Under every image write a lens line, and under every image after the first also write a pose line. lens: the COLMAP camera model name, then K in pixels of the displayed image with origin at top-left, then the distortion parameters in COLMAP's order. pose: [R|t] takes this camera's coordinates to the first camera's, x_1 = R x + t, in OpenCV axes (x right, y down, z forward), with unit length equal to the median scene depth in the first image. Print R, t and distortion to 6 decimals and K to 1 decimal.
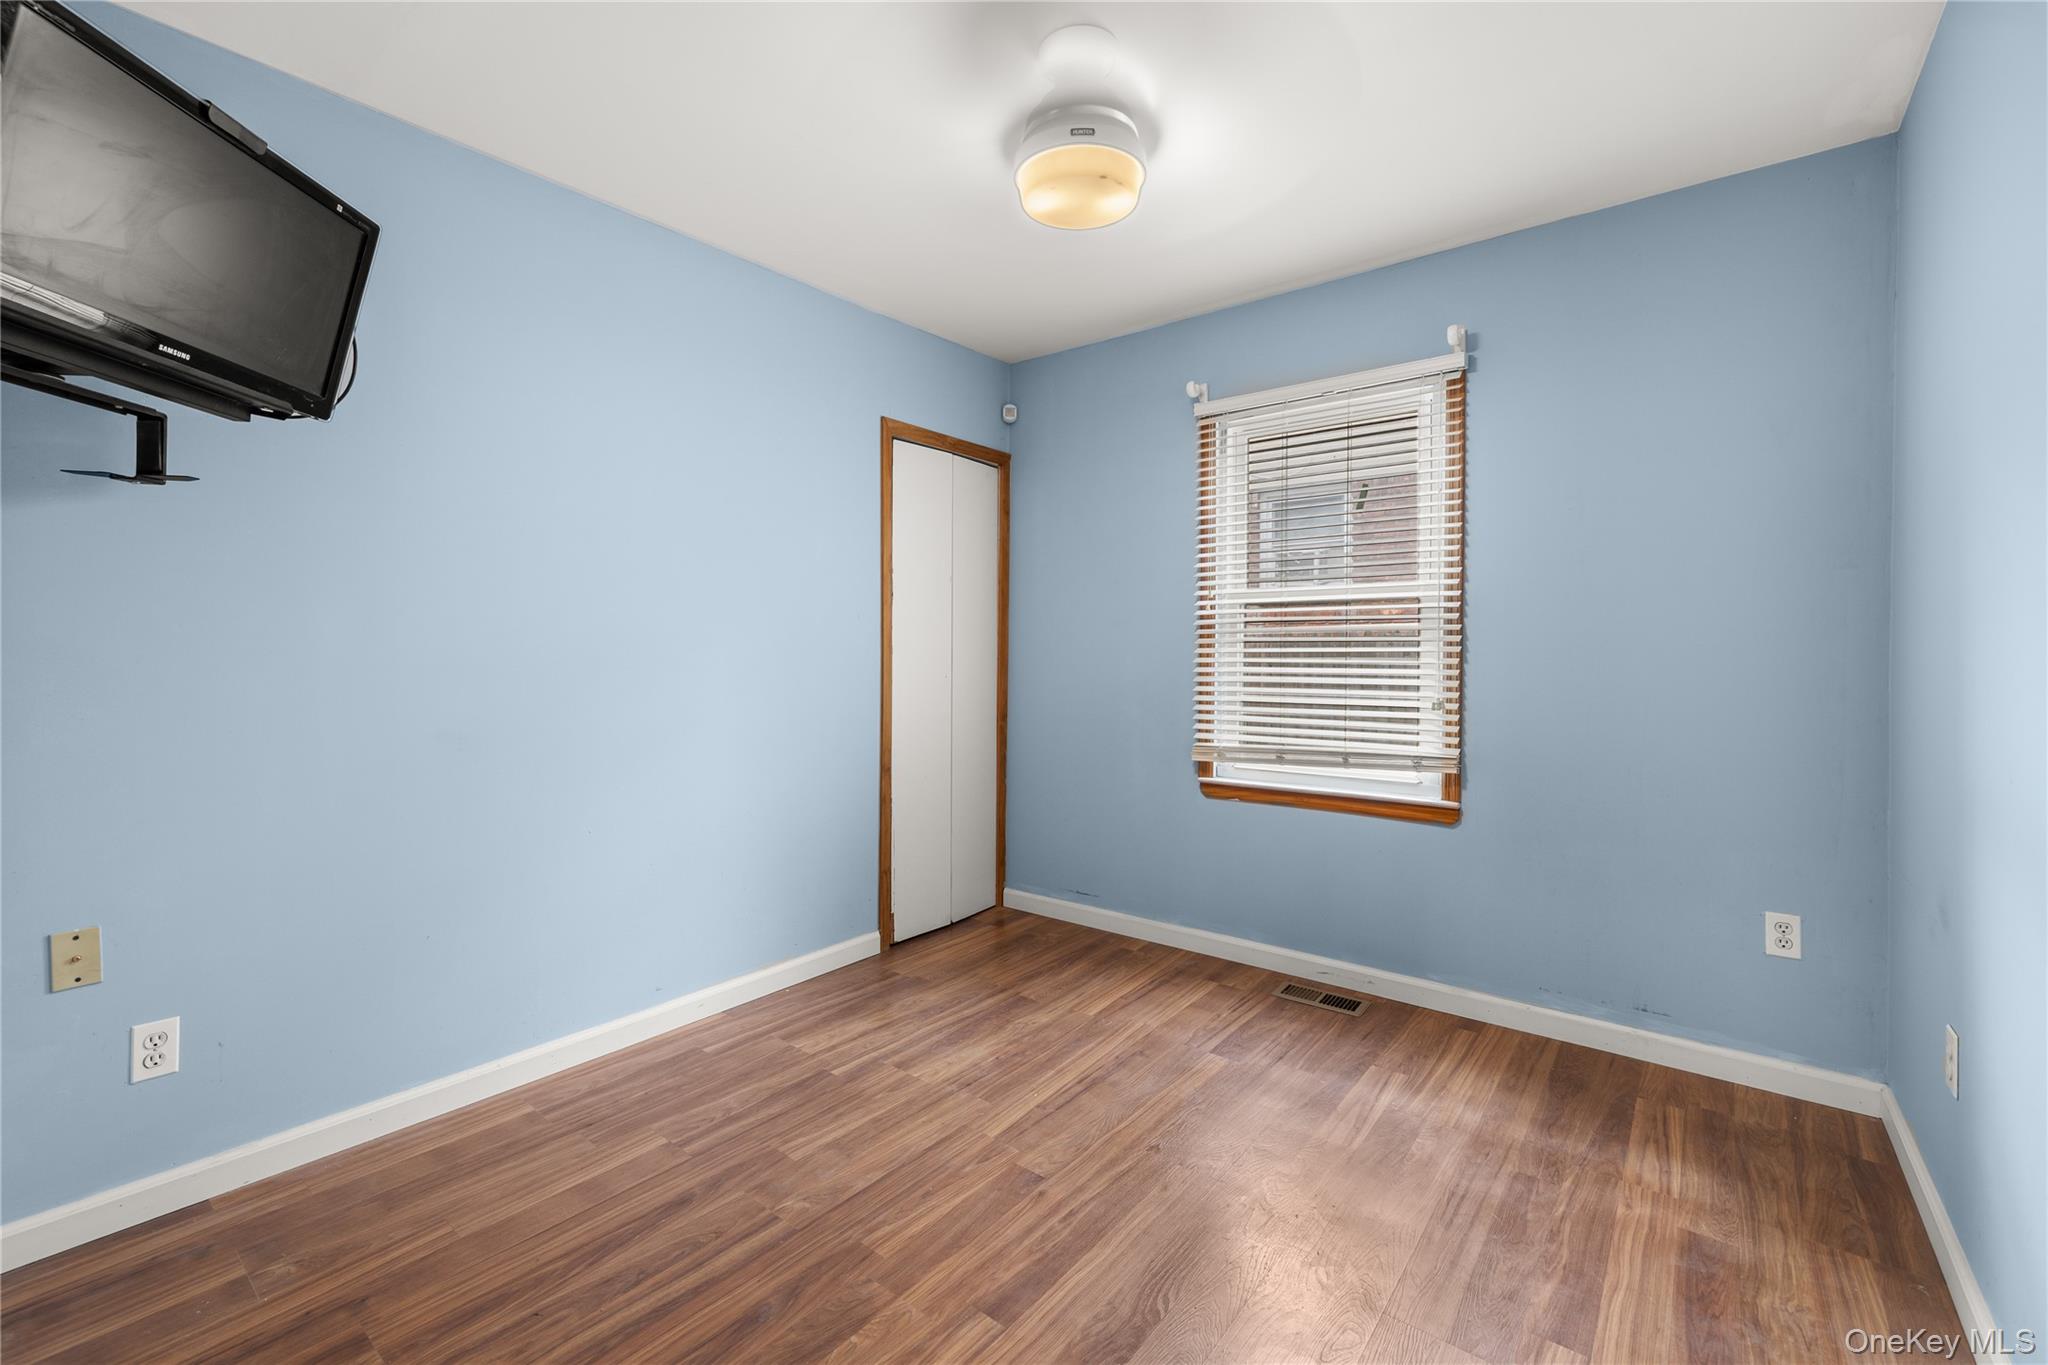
lens RADIAL K [[864.4, 0, 1020.9], [0, 864.4, 670.5], [0, 0, 1]] dist [-0.000689, -0.000481]
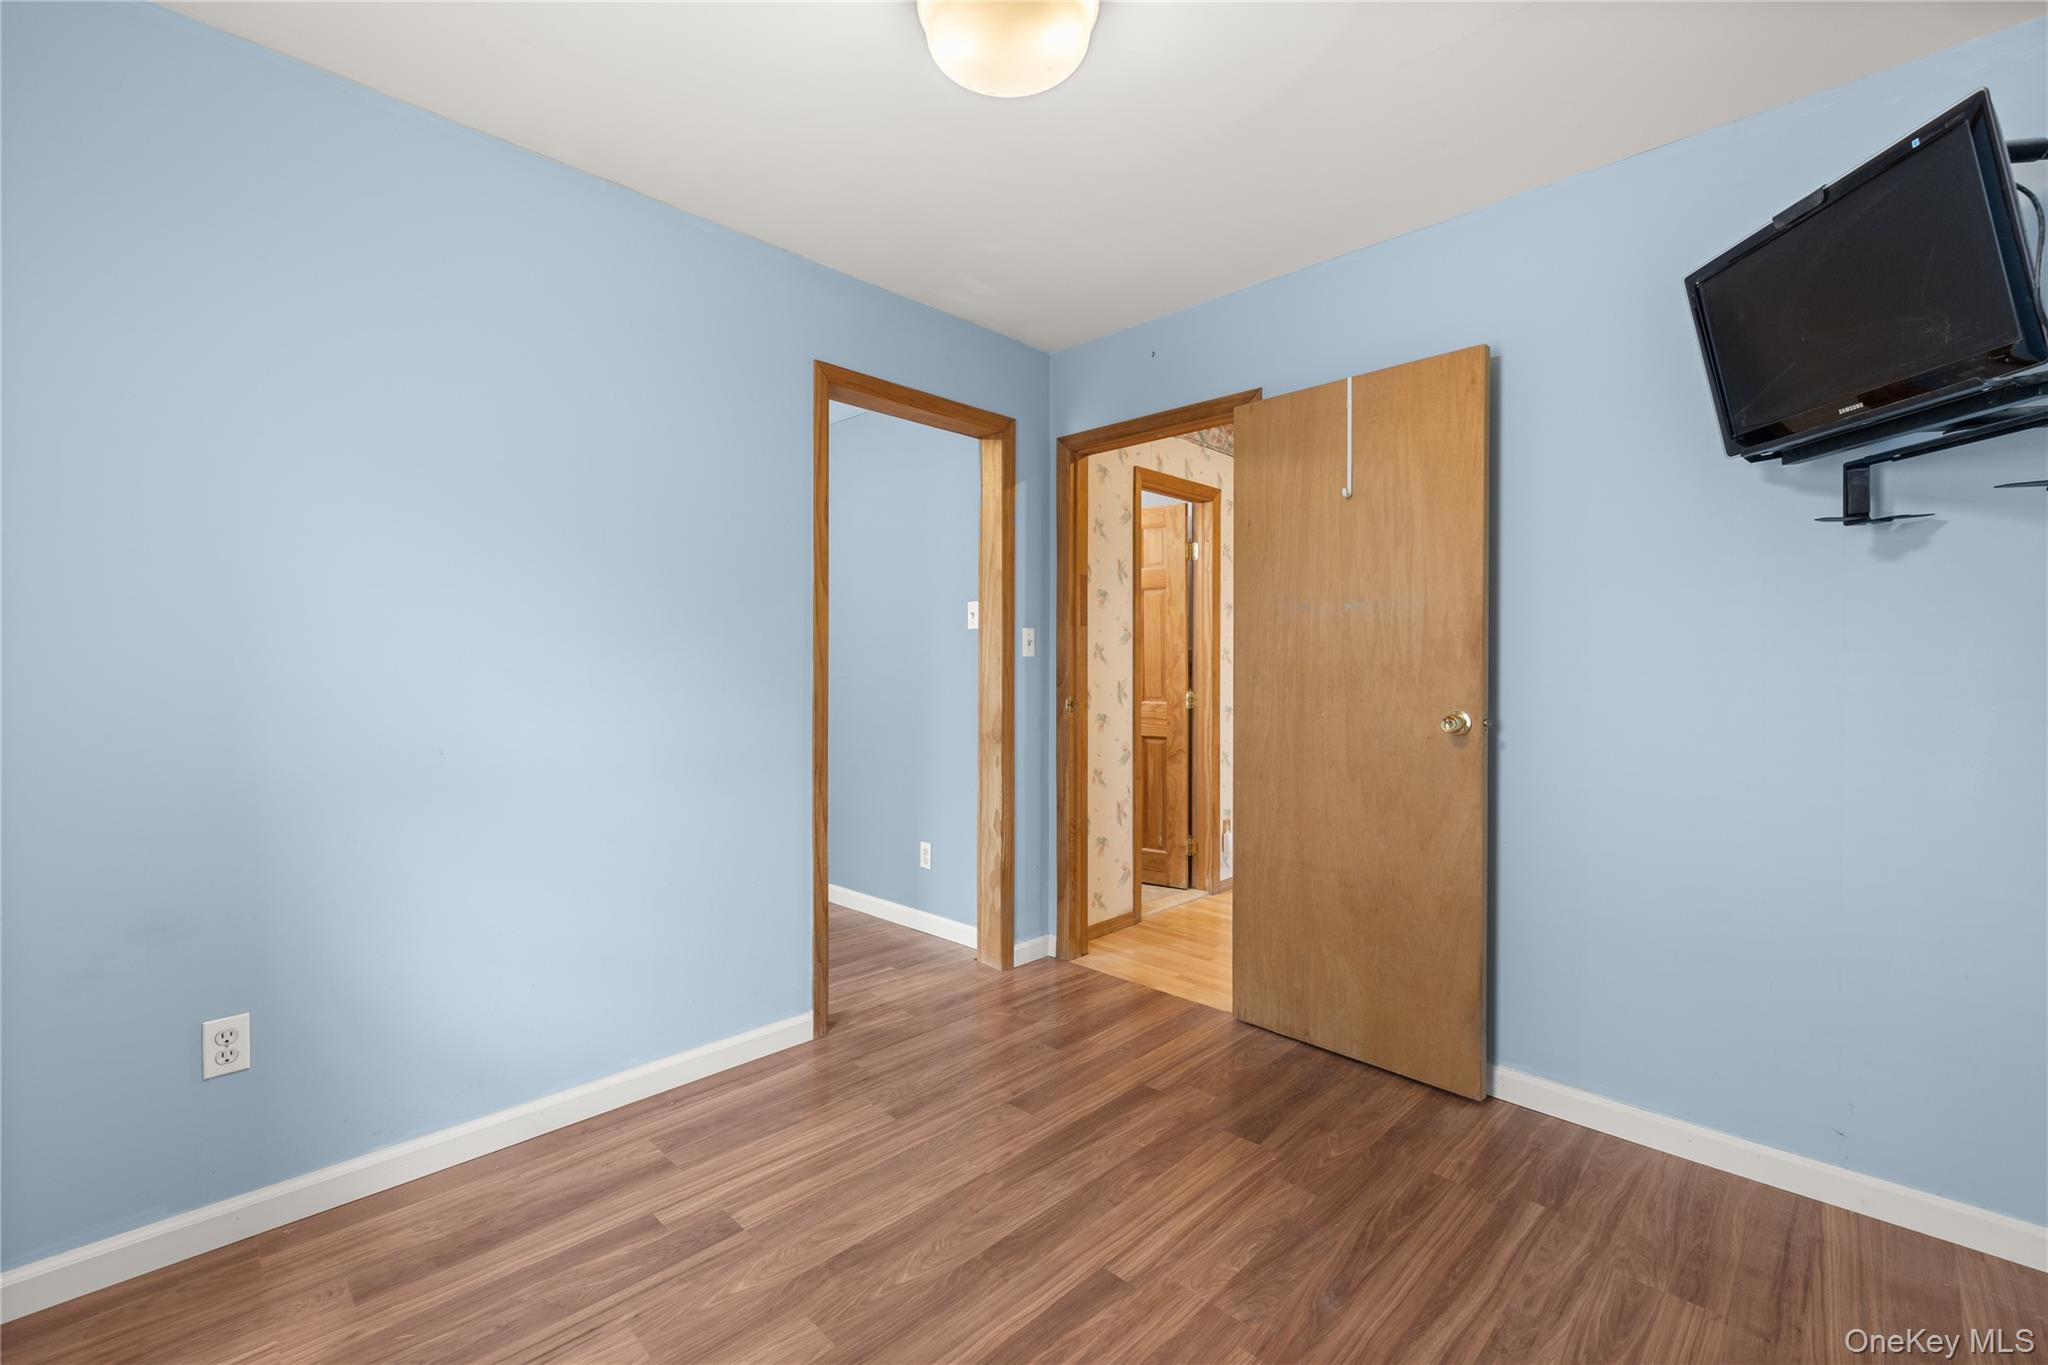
lens RADIAL K [[864.4, 0, 1013.5], [0, 864.4, 666.2], [0, 0, 1]] dist [-0.000689, -0.000481]
pose [[-0.993400, -0.005275, 0.114578, -0.024739], [-0.003395, 0.999857, 0.016597, -0.045743], [-0.114649, 0.016098, -0.993276, 2.050922]]
